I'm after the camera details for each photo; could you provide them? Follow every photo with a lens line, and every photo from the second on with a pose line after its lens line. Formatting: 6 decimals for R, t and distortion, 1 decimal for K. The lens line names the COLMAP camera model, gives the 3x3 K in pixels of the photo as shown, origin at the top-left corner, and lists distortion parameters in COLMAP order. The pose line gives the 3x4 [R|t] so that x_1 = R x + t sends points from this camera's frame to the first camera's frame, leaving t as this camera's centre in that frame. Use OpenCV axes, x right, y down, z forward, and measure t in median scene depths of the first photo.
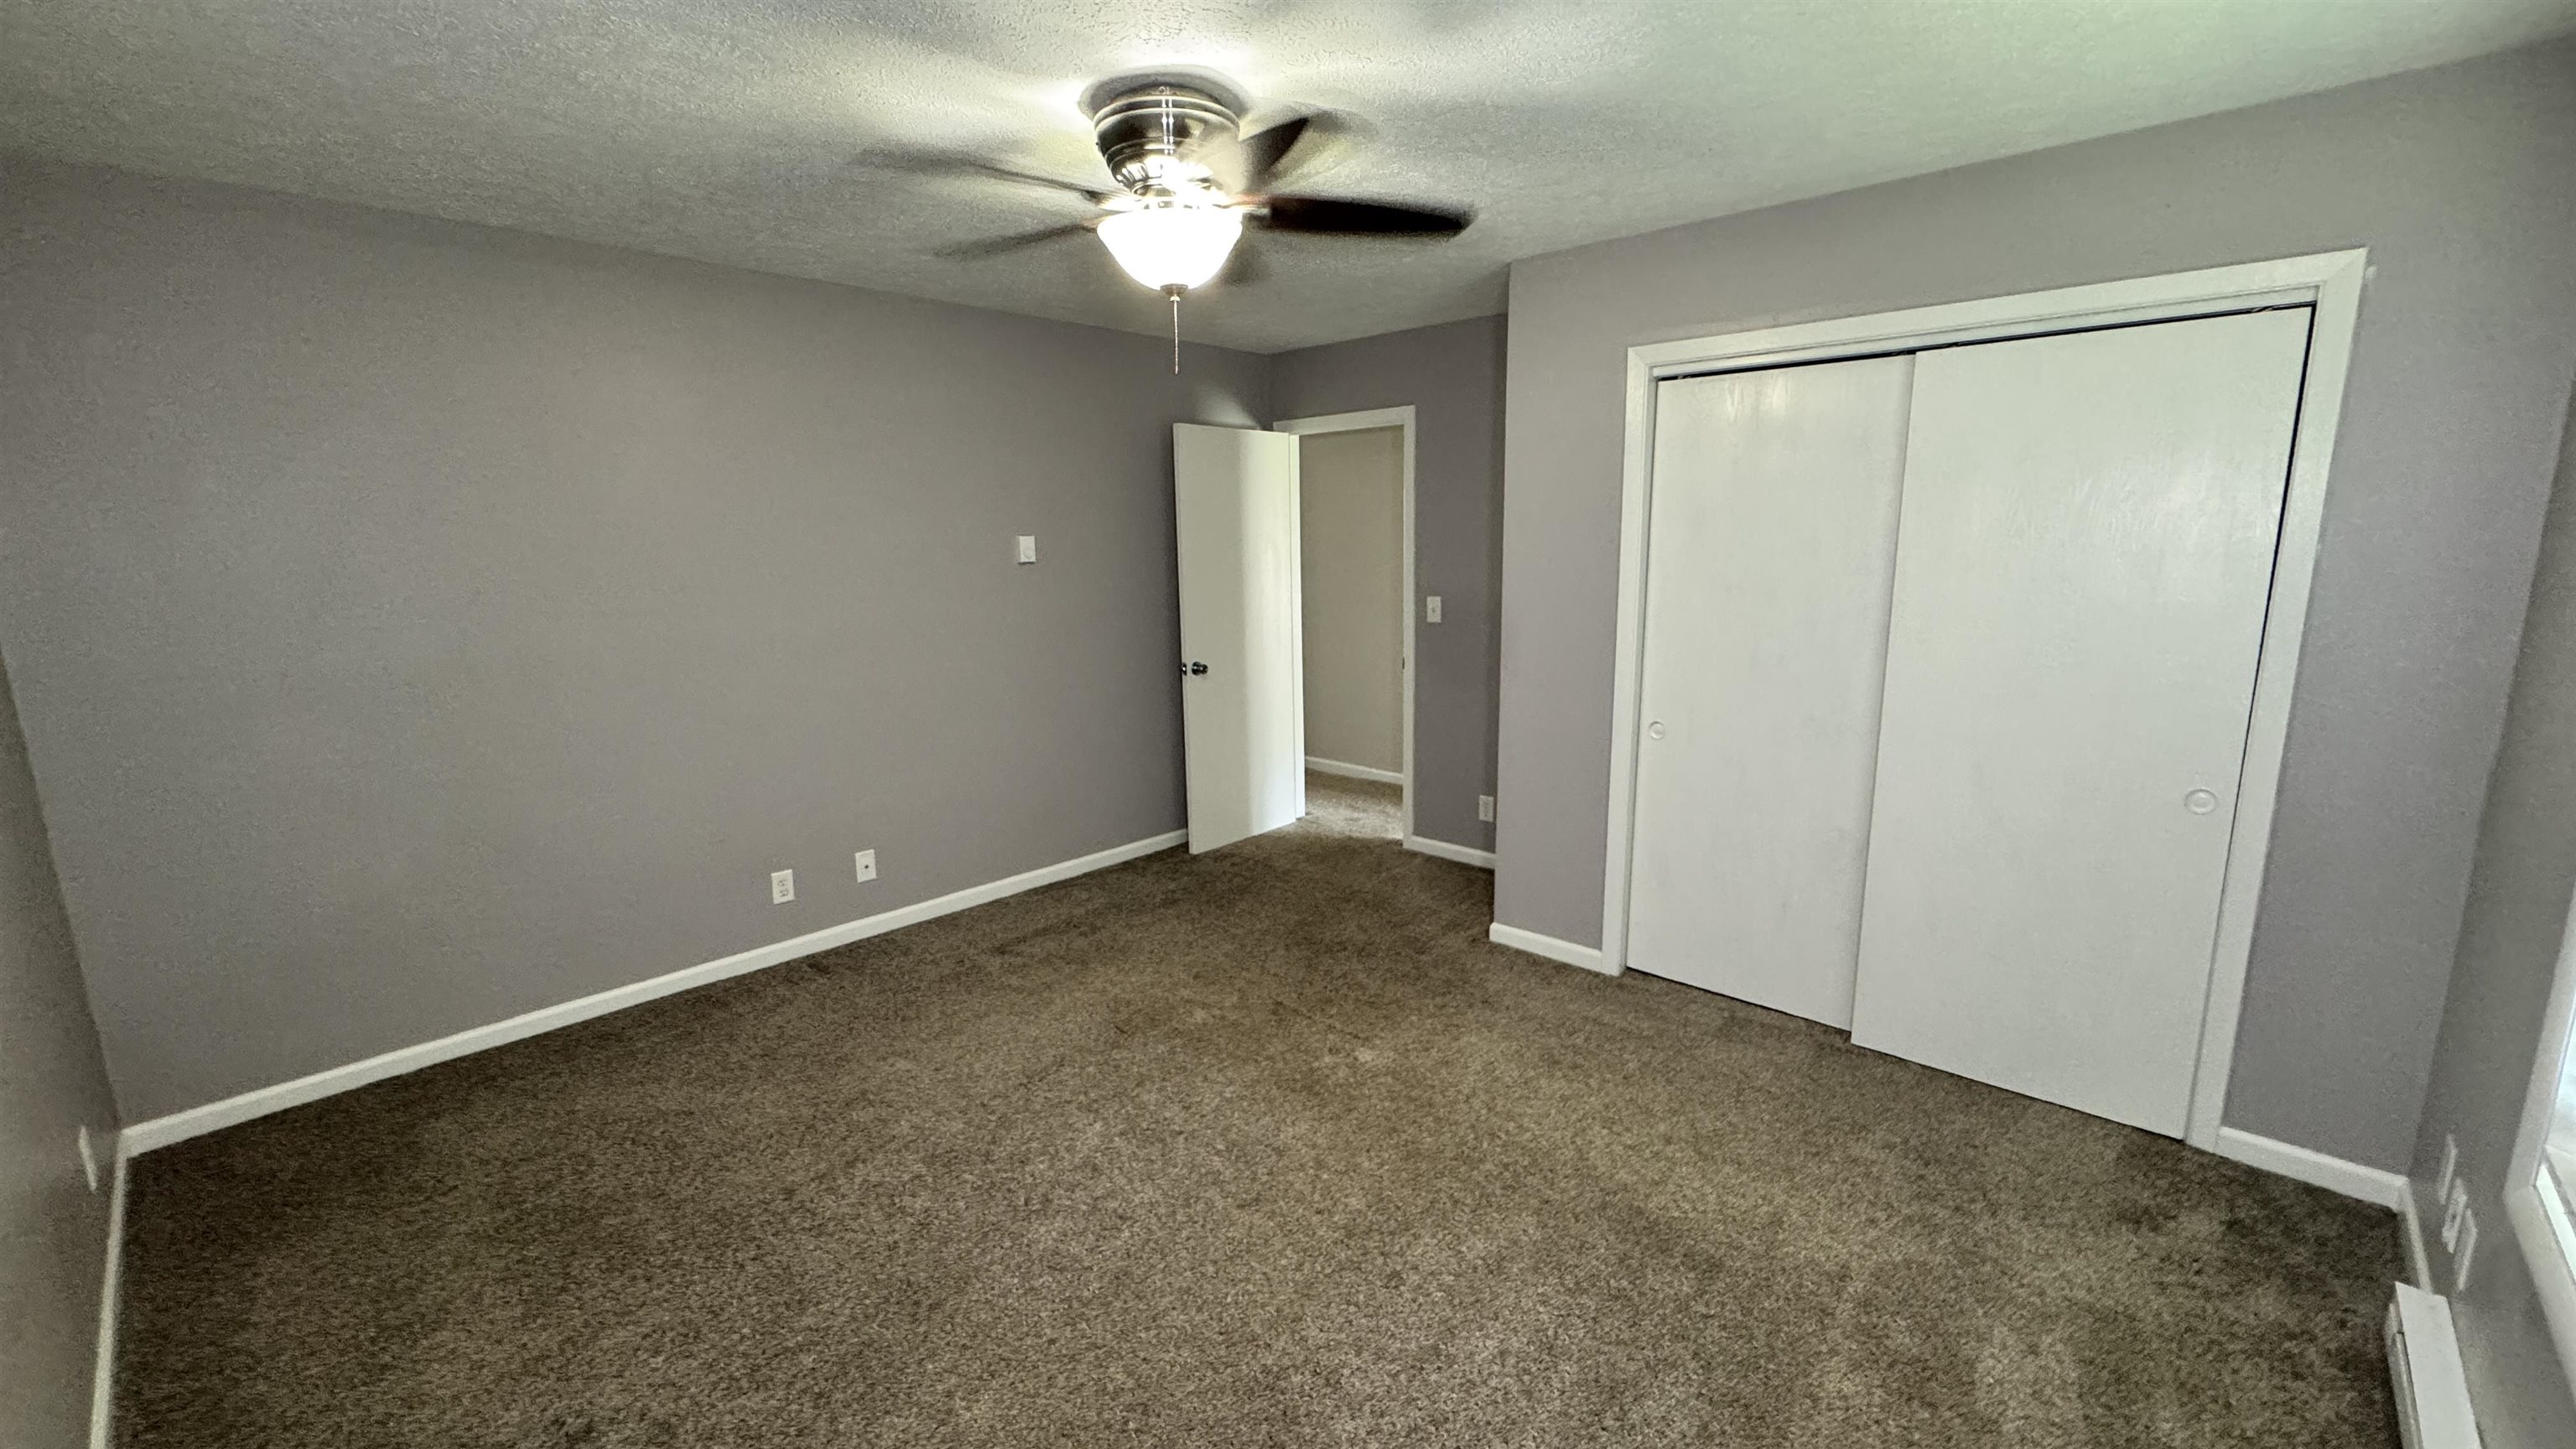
lens RADIAL K [[1026.1, 0, 1283.6], [0, 1026.1, 722.3], [0, 0, 1]] dist [-0.003218, 0.000206]
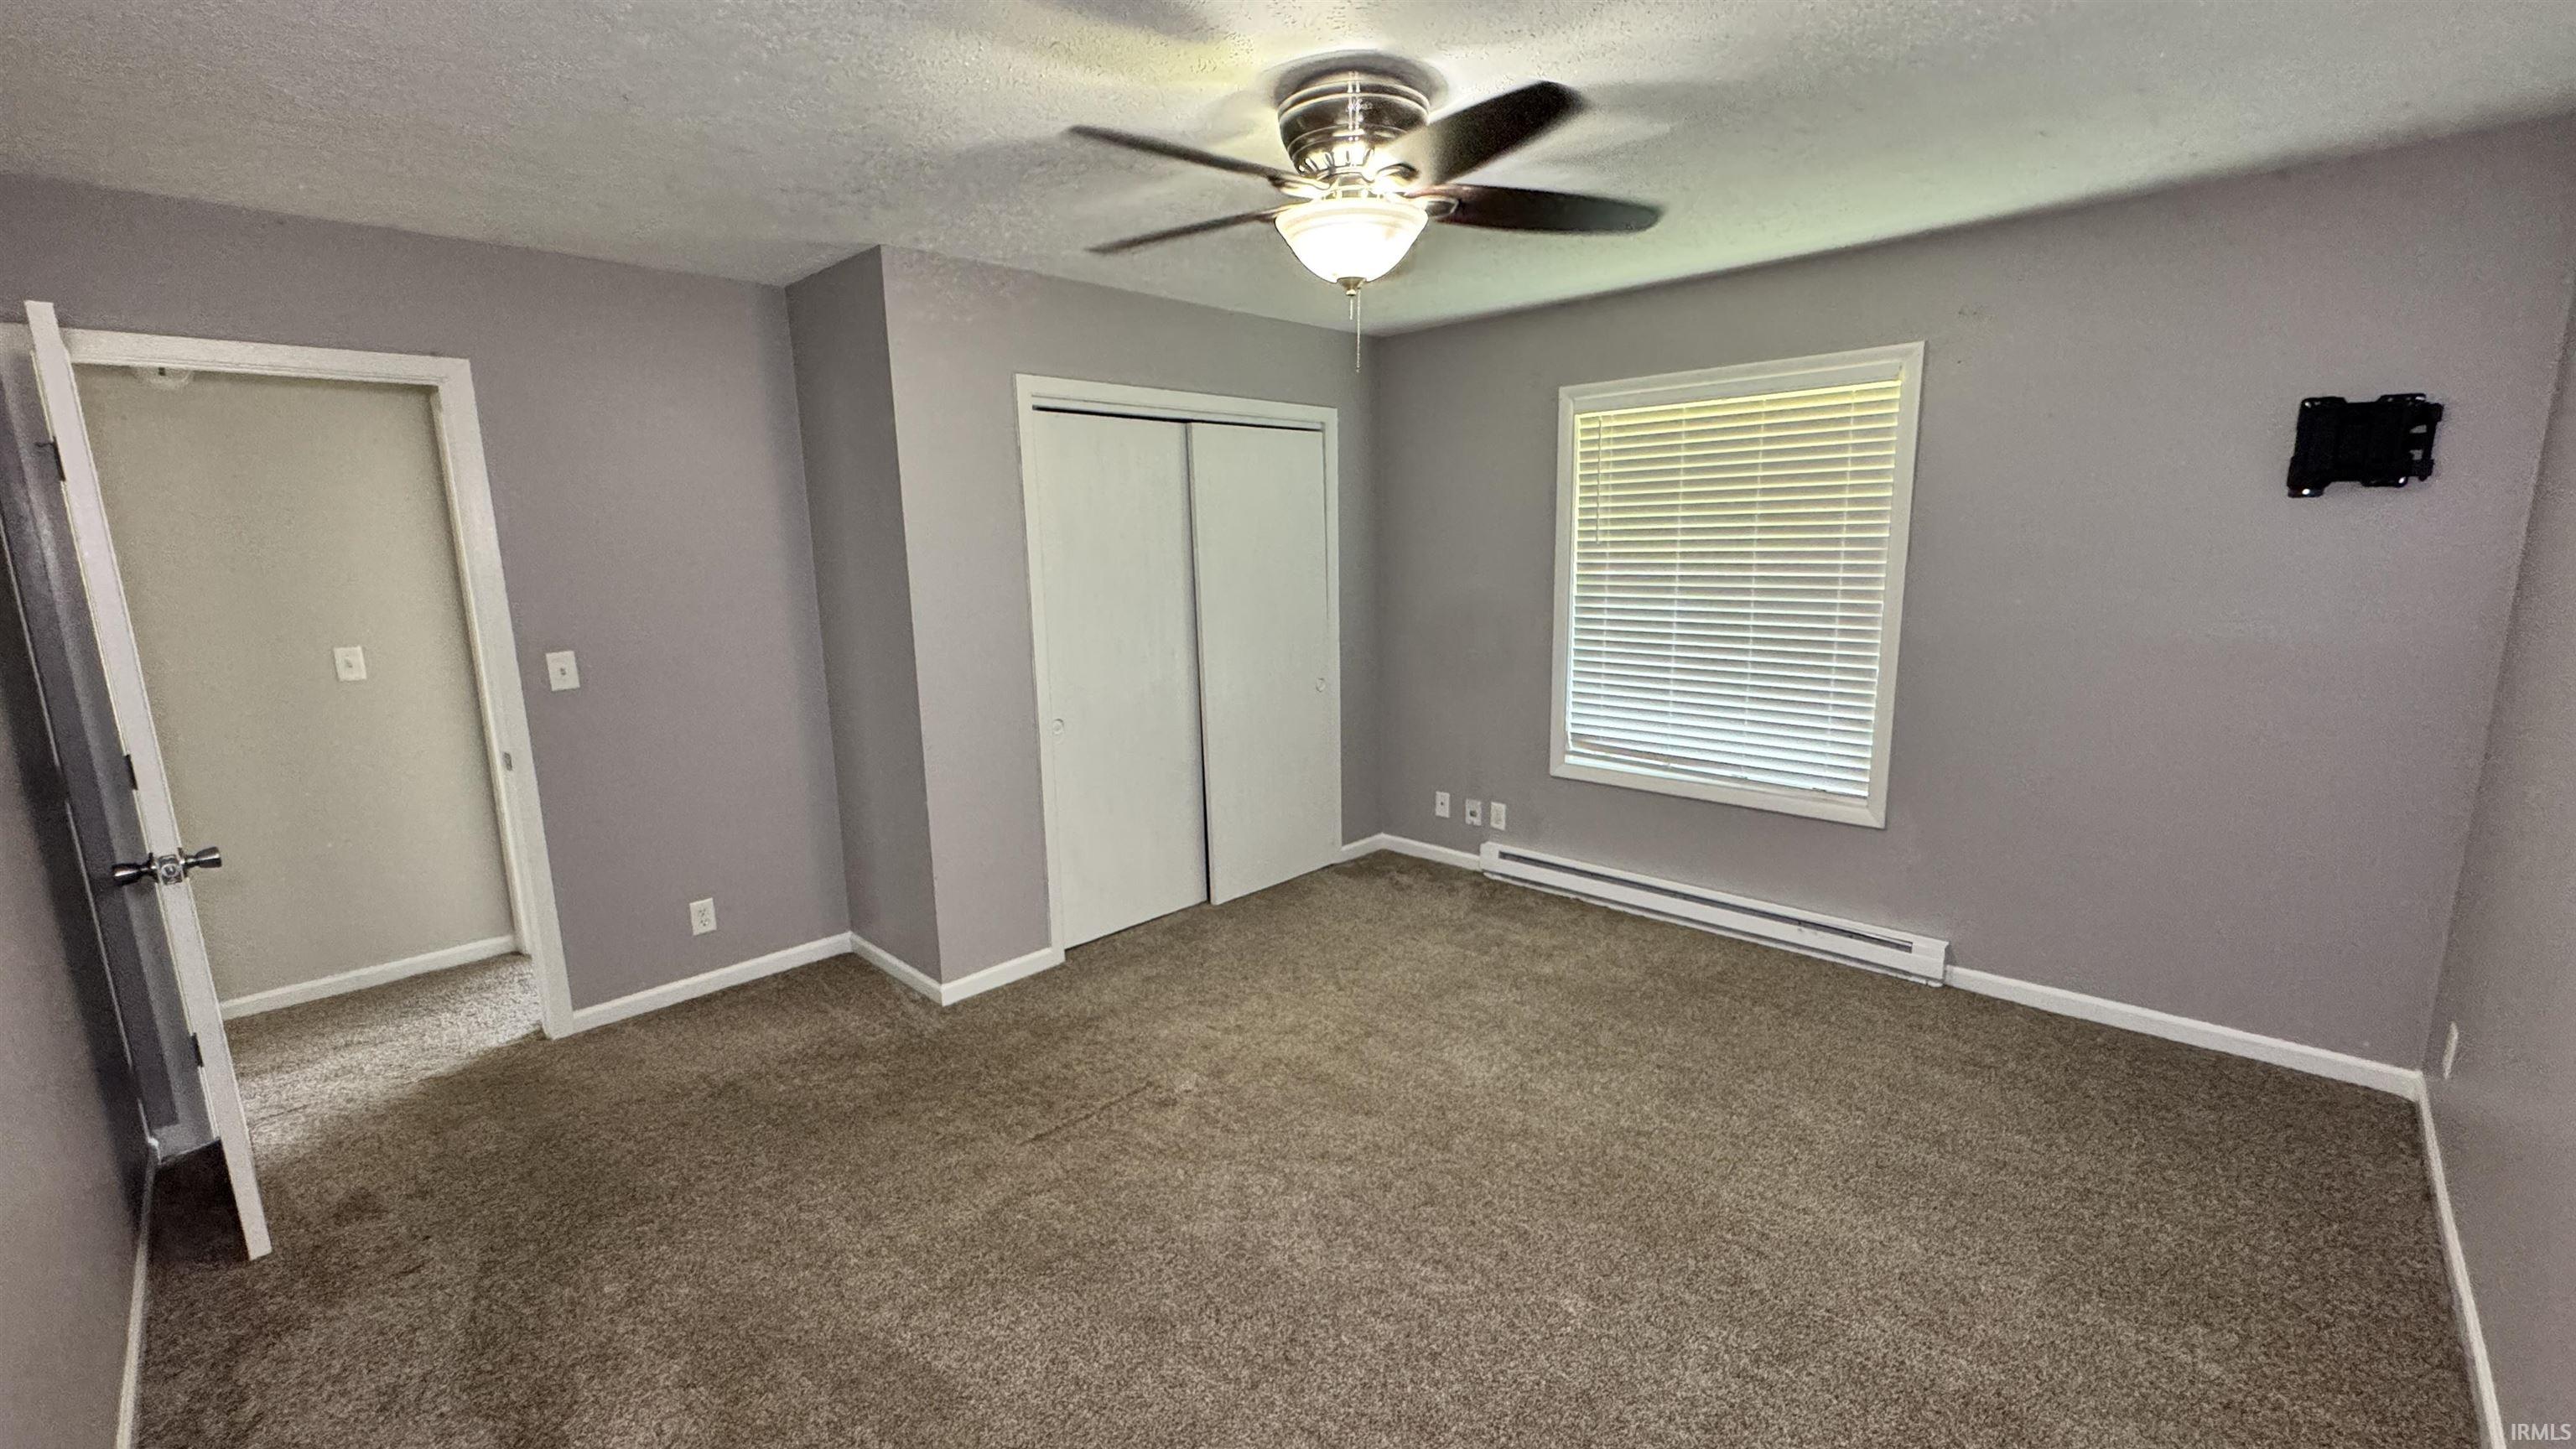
lens RADIAL K [[1026.1, 0, 1289.9], [0, 1026.1, 728.8], [0, 0, 1]] dist [-0.003218, 0.000206]
pose [[0.020780, -0.170996, 0.985053, -0.678258], [0.201769, 0.965710, 0.163382, -0.113734], [-0.979213, 0.195358, 0.054569, 0.658244]]
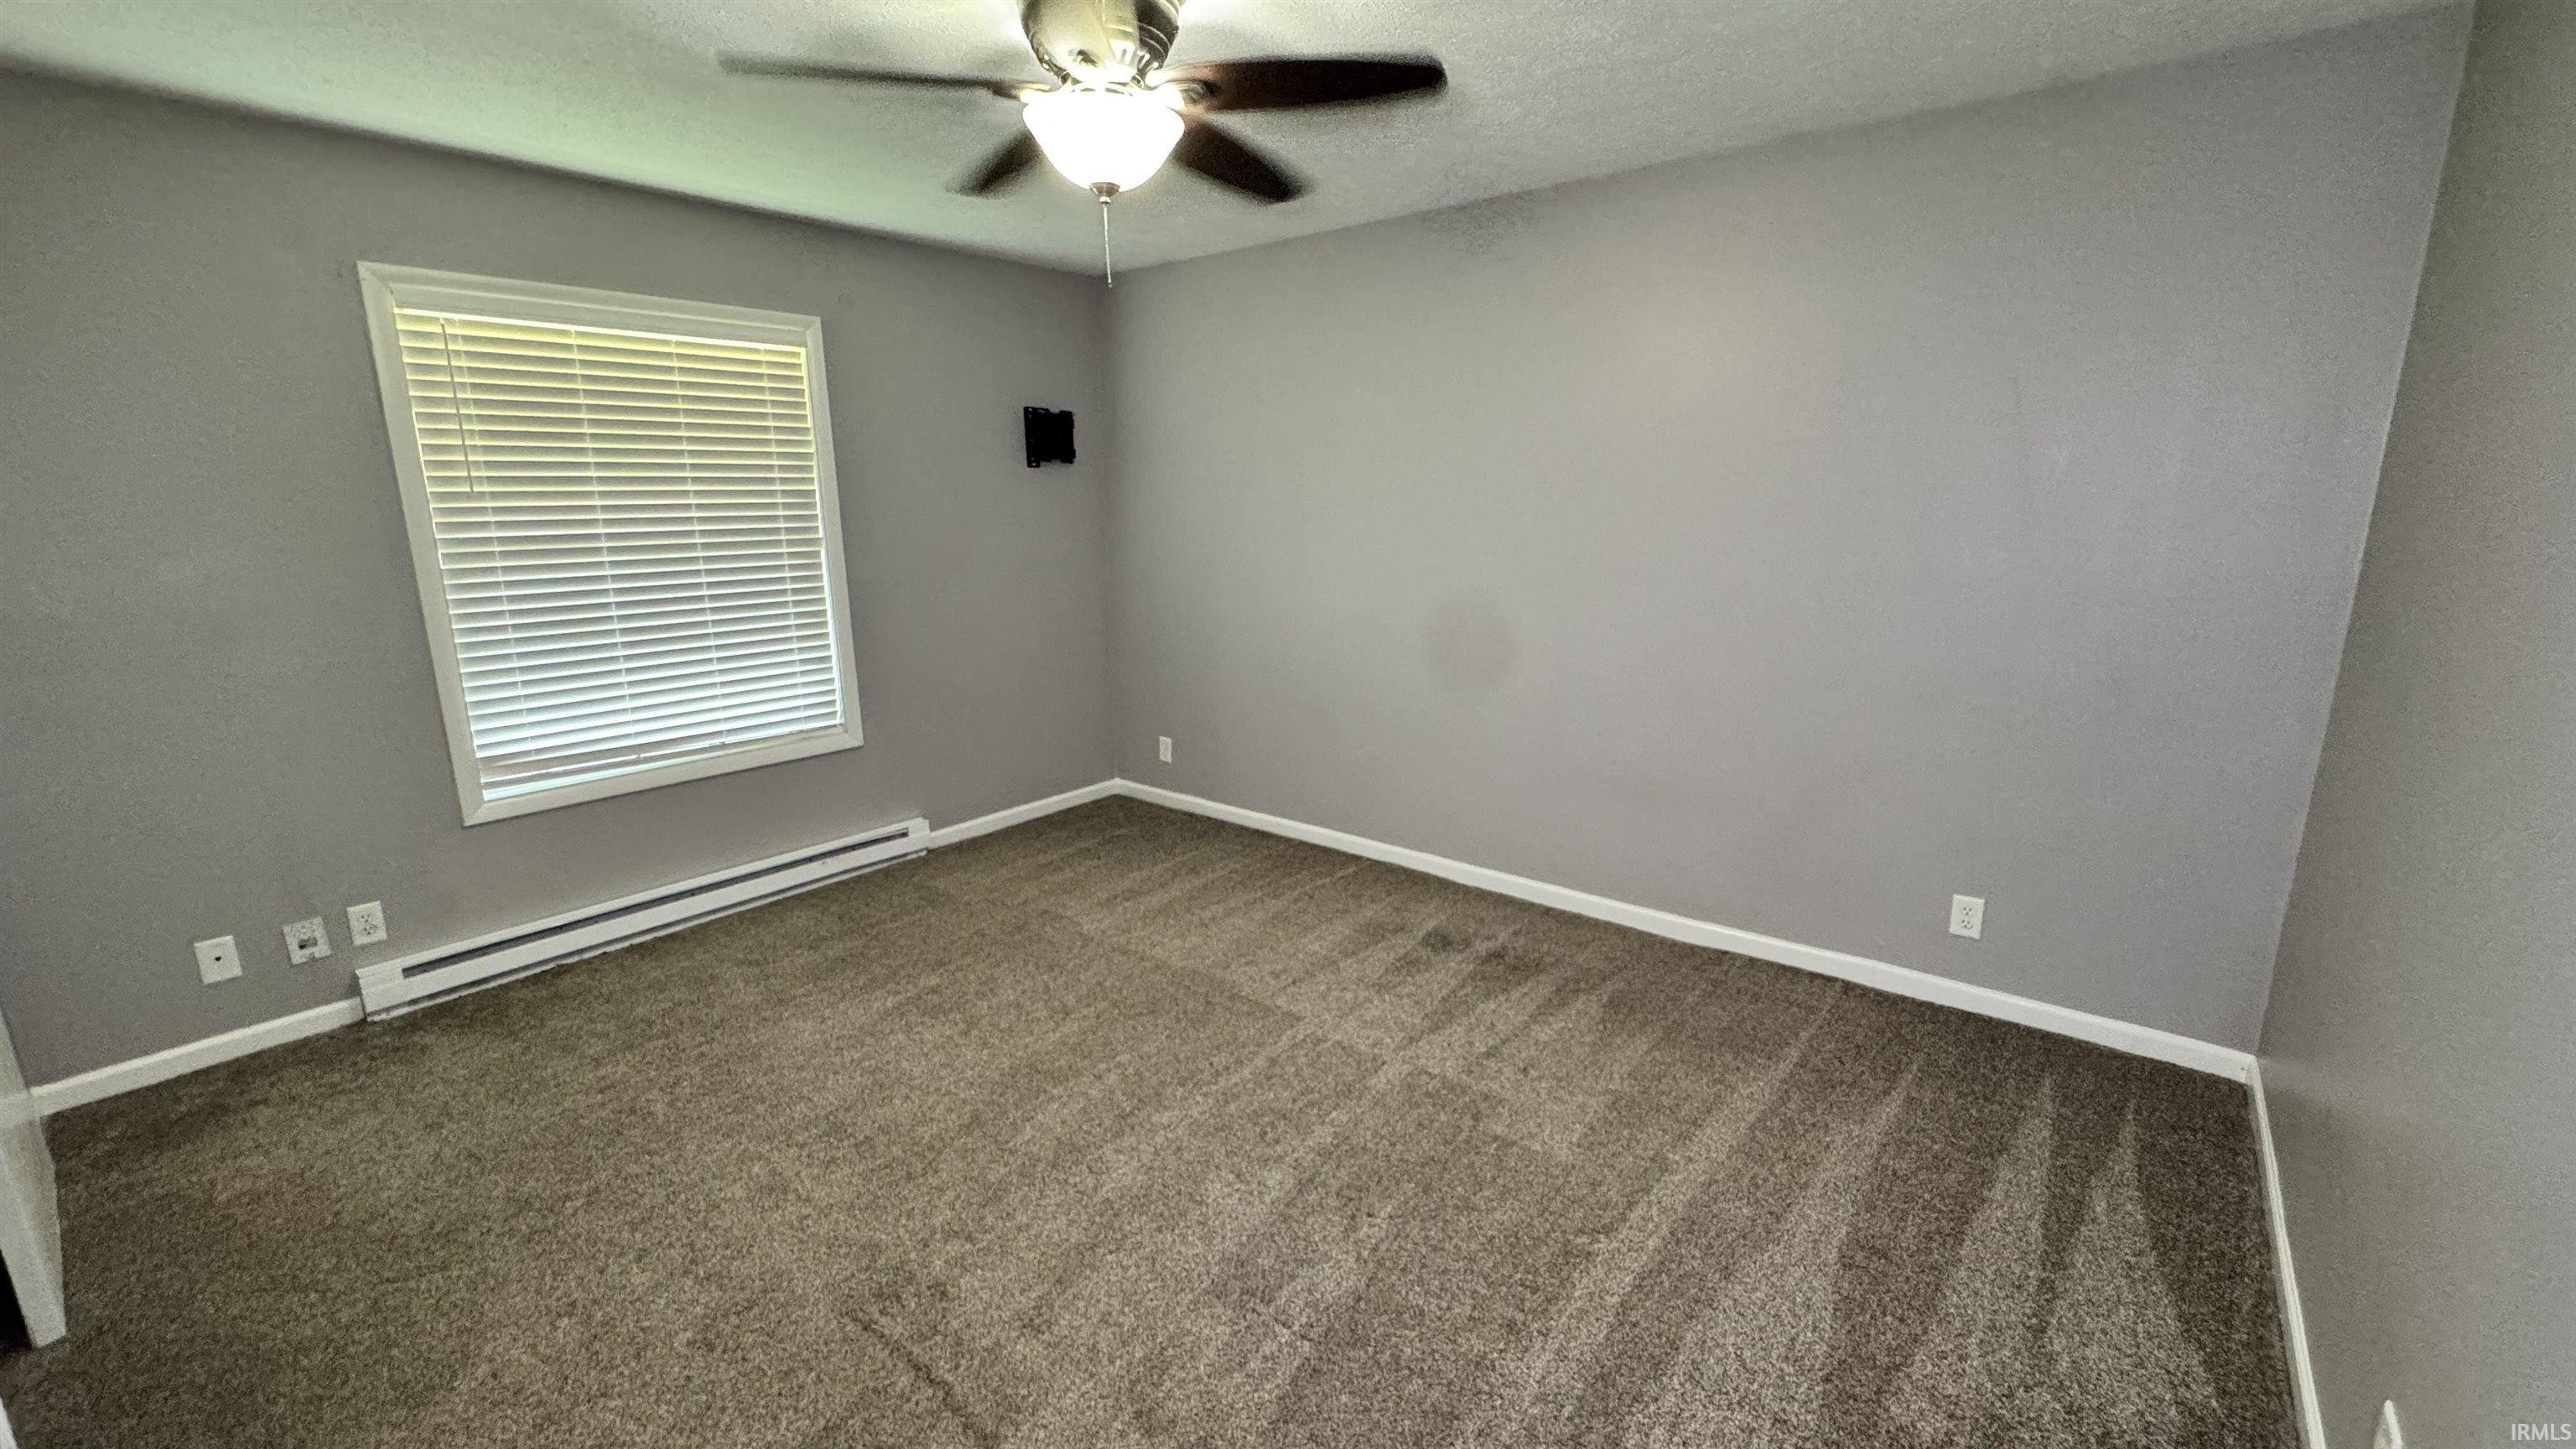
lens RADIAL K [[1026.1, 0, 1296.2], [0, 1026.1, 724.3], [0, 0, 1]] dist [-0.003218, 0.000206]
pose [[-0.998005, 0.032461, -0.054157, -0.136421], [0.008249, 0.917405, 0.397869, -0.212301], [0.062599, 0.396629, -0.915842, 1.224506]]
